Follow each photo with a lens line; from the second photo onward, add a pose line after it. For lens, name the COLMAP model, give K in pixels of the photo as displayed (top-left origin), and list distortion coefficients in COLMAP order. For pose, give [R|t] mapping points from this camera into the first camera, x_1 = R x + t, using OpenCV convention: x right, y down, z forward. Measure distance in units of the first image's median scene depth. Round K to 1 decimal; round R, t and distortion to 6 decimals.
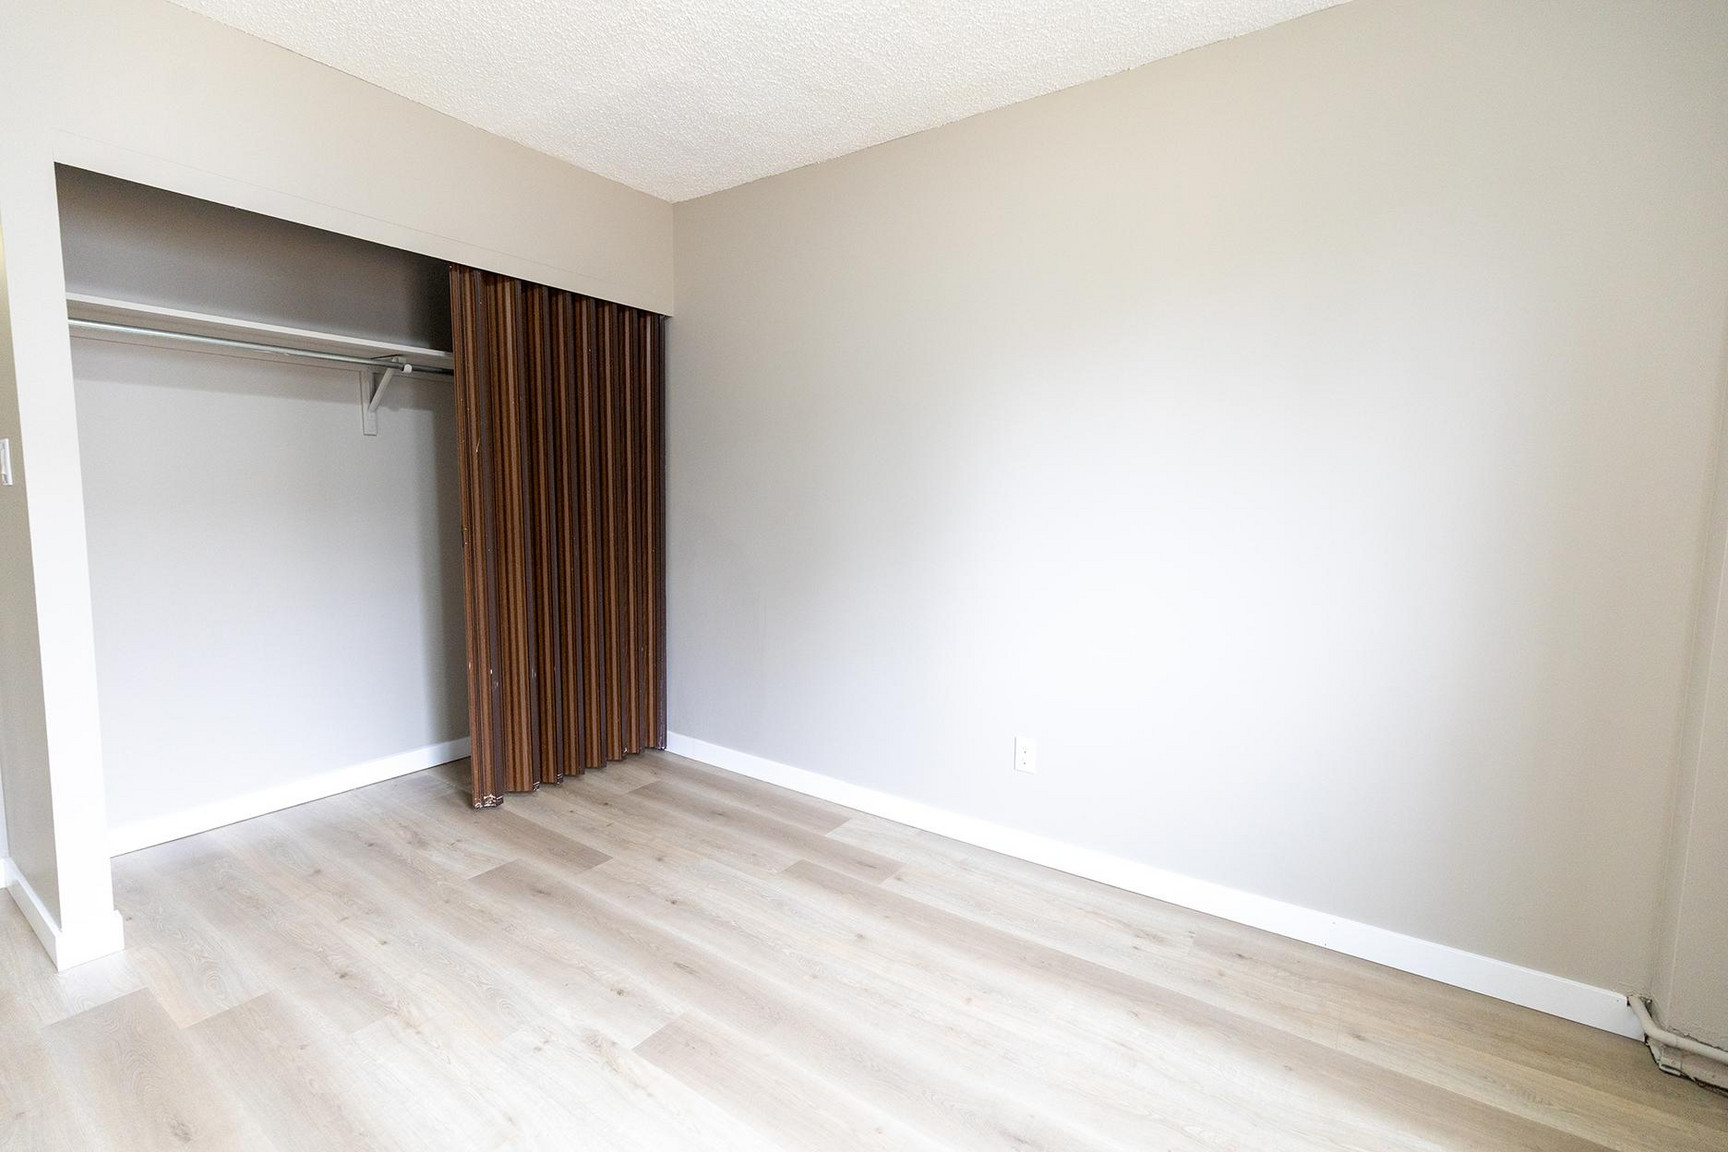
lens RADIAL K [[773.7, 0, 853.3], [0, 773.7, 576.9], [0, 0, 1]] dist [0.002630, 0.000233]
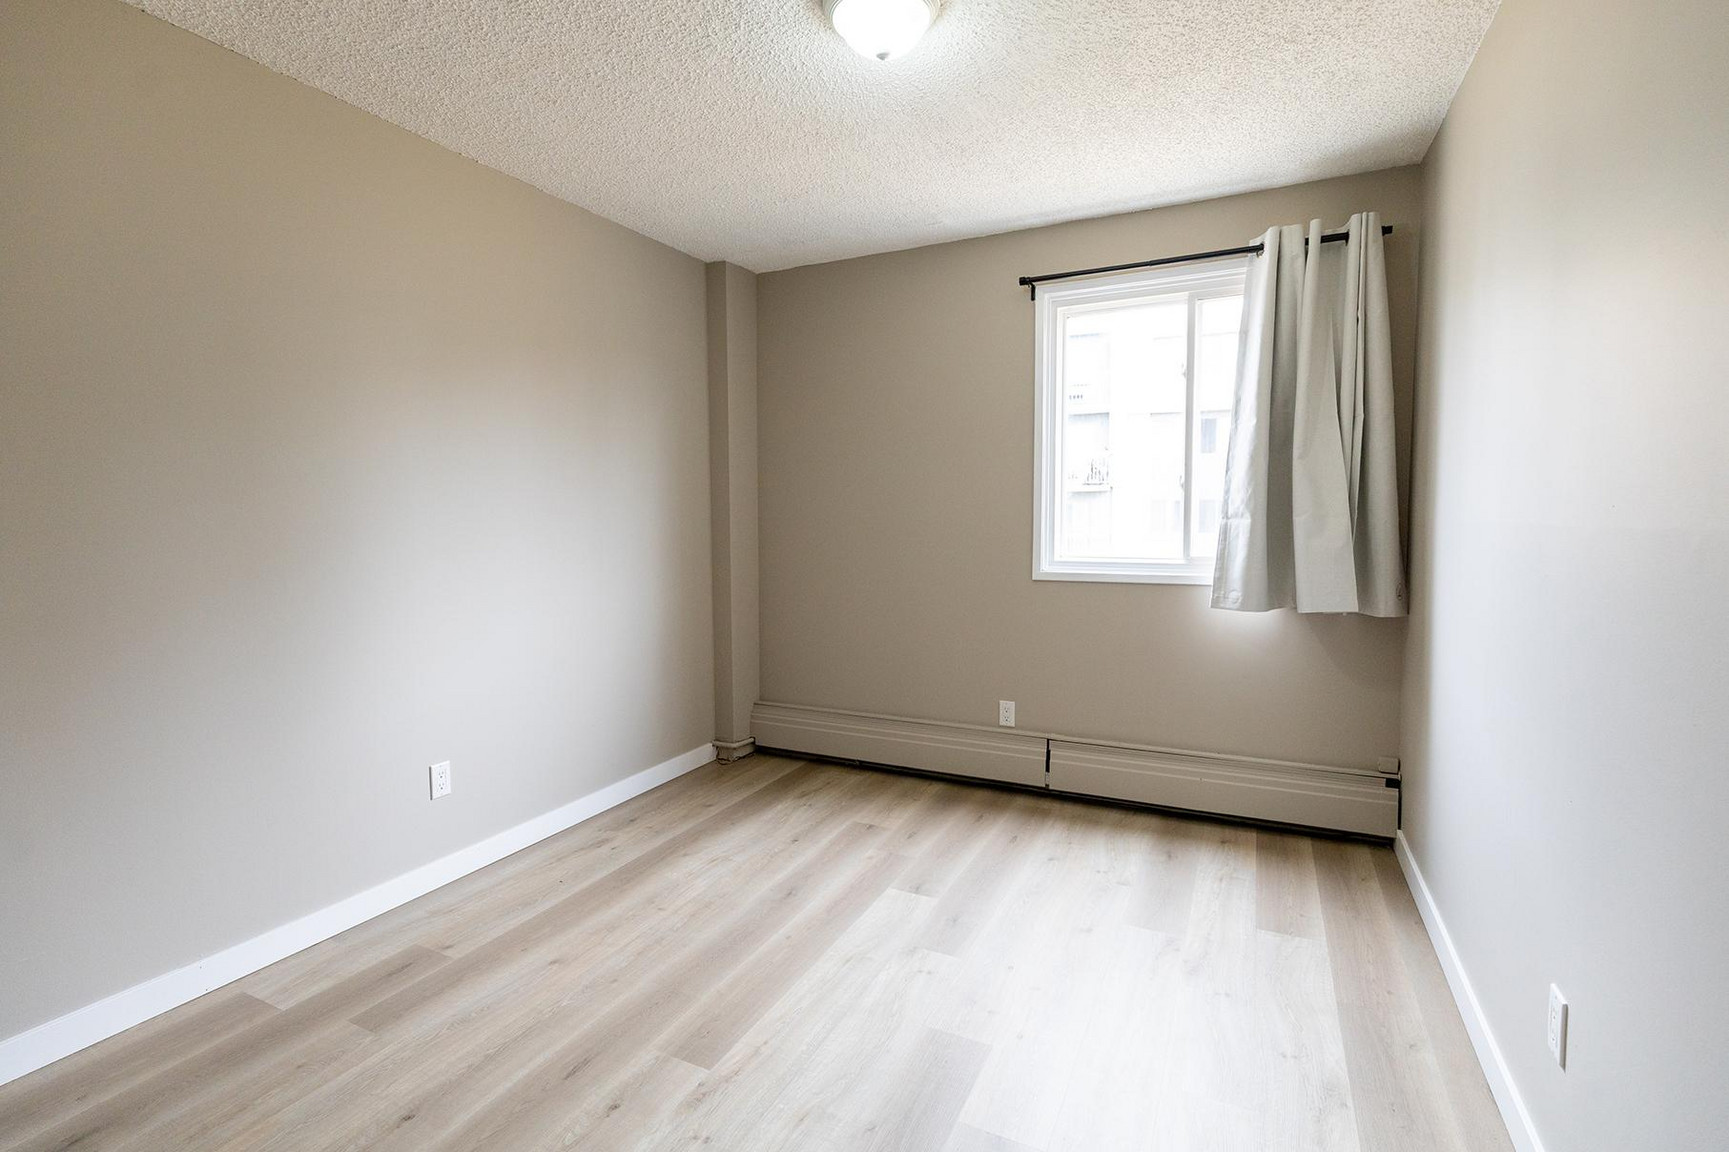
lens RADIAL K [[789.9, 0, 867.9], [0, 789.9, 566.6], [0, 0, 1]] dist [0.000679, -0.000025]
pose [[-0.151479, -0.078991, 0.985299, -1.016400], [0.110563, 0.989193, 0.096301, -0.096168], [-0.982258, 0.123525, -0.141109, 0.677706]]
